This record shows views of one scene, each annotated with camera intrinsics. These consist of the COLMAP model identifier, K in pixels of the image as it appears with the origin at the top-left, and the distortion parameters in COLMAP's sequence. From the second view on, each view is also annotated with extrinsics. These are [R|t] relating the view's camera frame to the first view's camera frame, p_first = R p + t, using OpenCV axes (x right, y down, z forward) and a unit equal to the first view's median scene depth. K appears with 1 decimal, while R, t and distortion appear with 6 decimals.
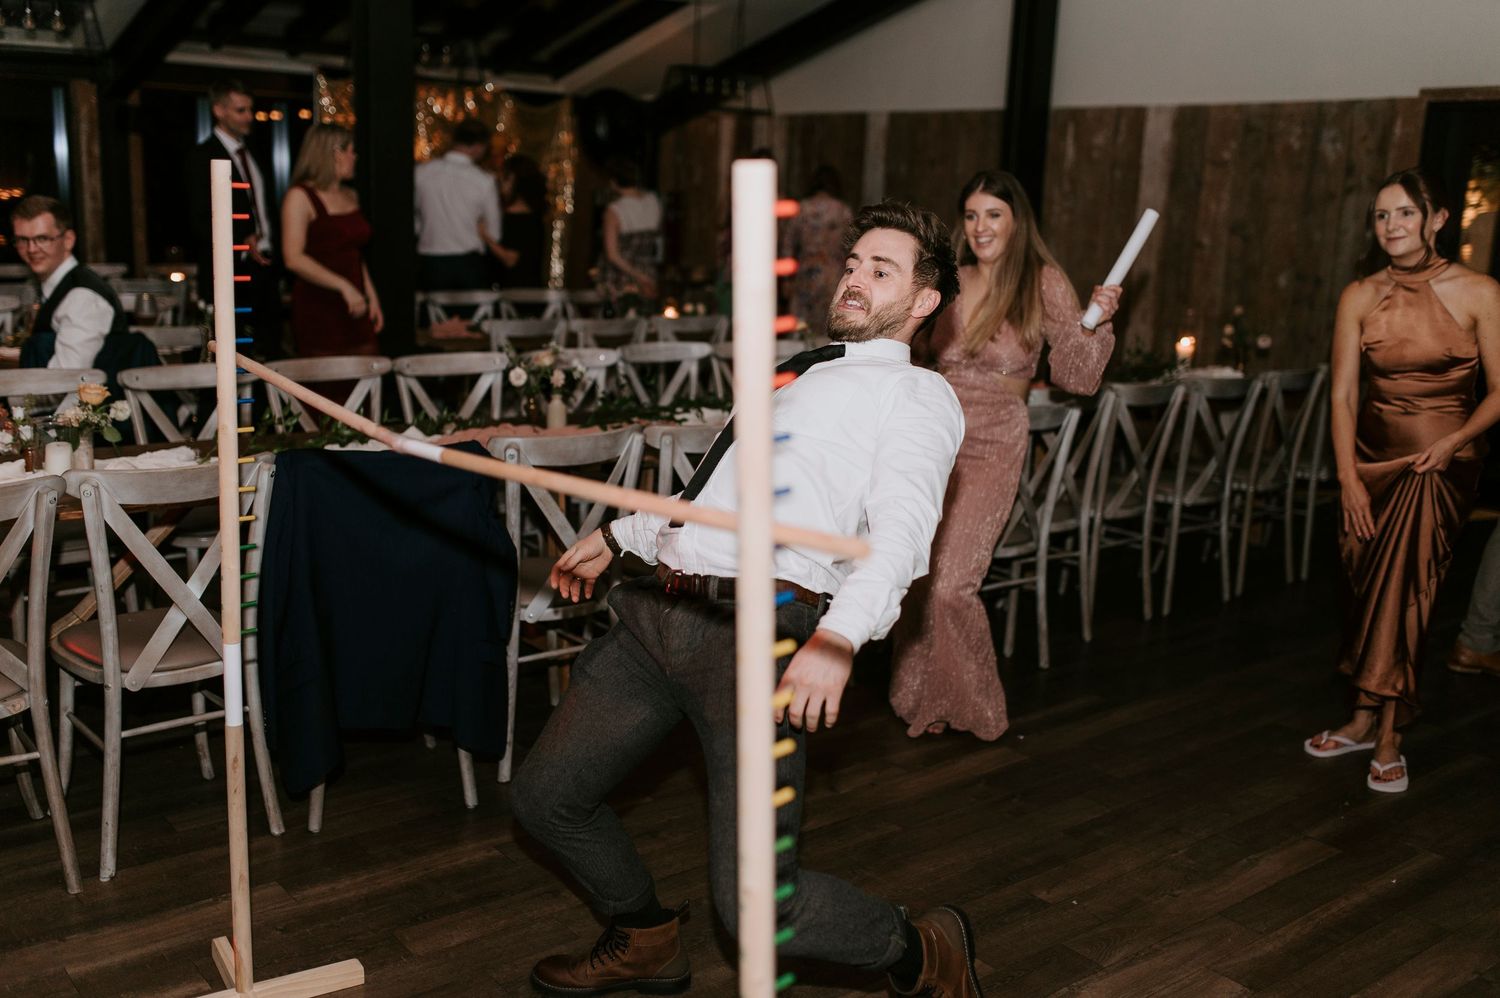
lens RADIAL K [[1457.7, 0, 751.9], [0, 1457.7, 504.9], [0, 0, 1]] dist [0.017187, 0.003447]
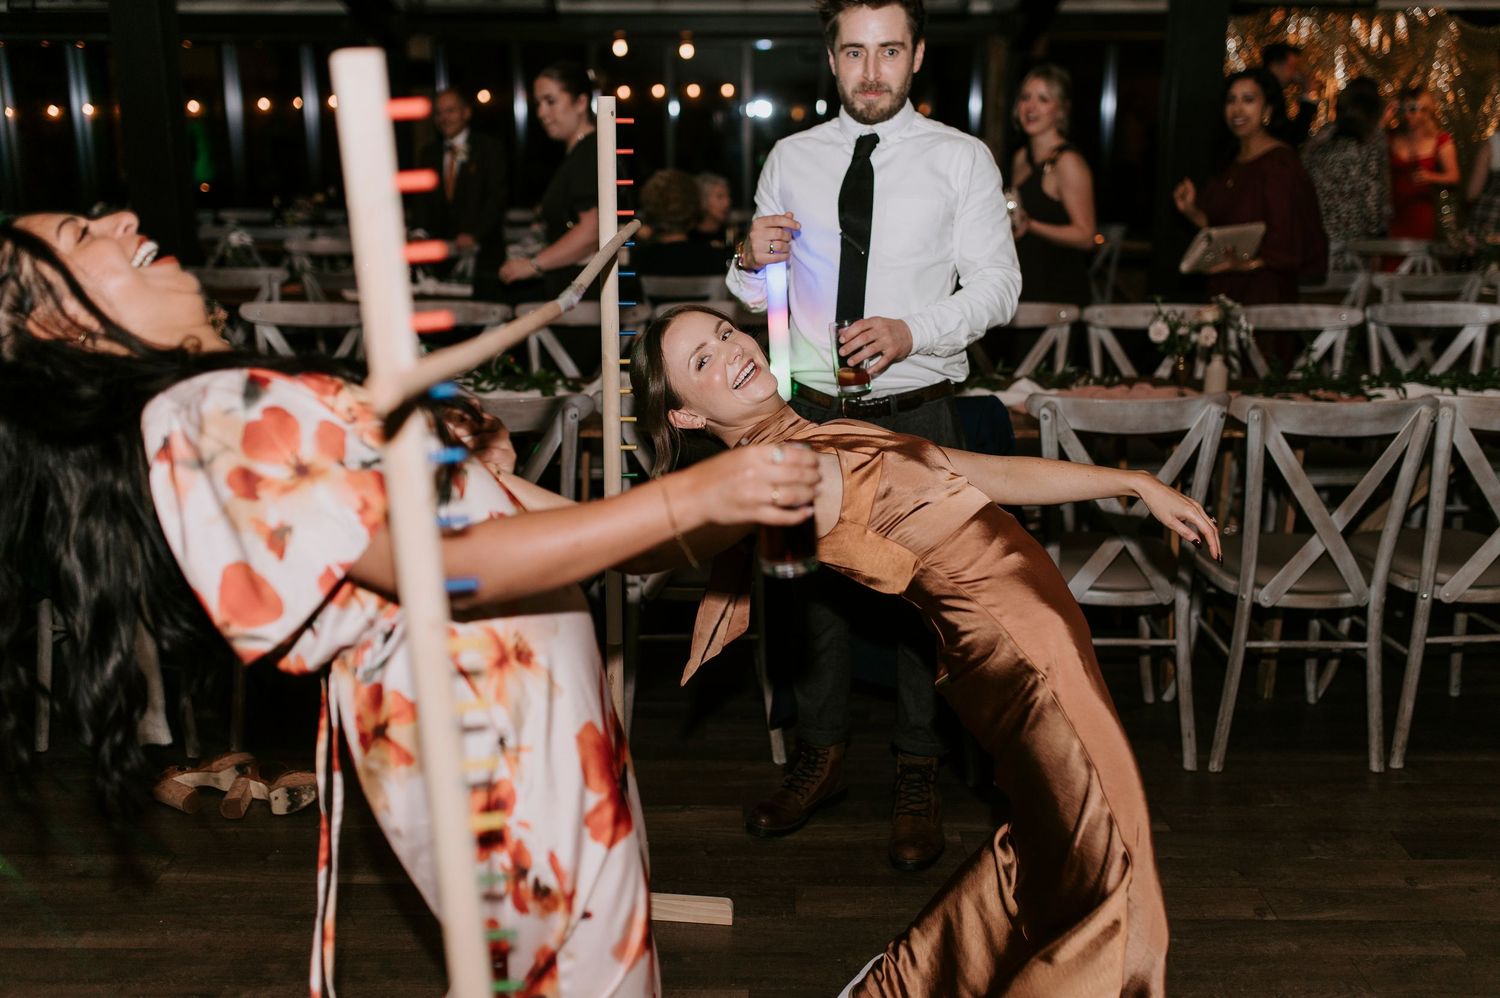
lens RADIAL K [[1464.3, 0, 785.6], [0, 1464.3, 497.0], [0, 0, 1]] dist [0.033612, 0.008700]
pose [[0.780321, 0.121868, -0.613390, 0.210262], [-0.106060, 0.992409, 0.062248, -0.017838], [0.616320, 0.016483, 0.787323, 0.141365]]
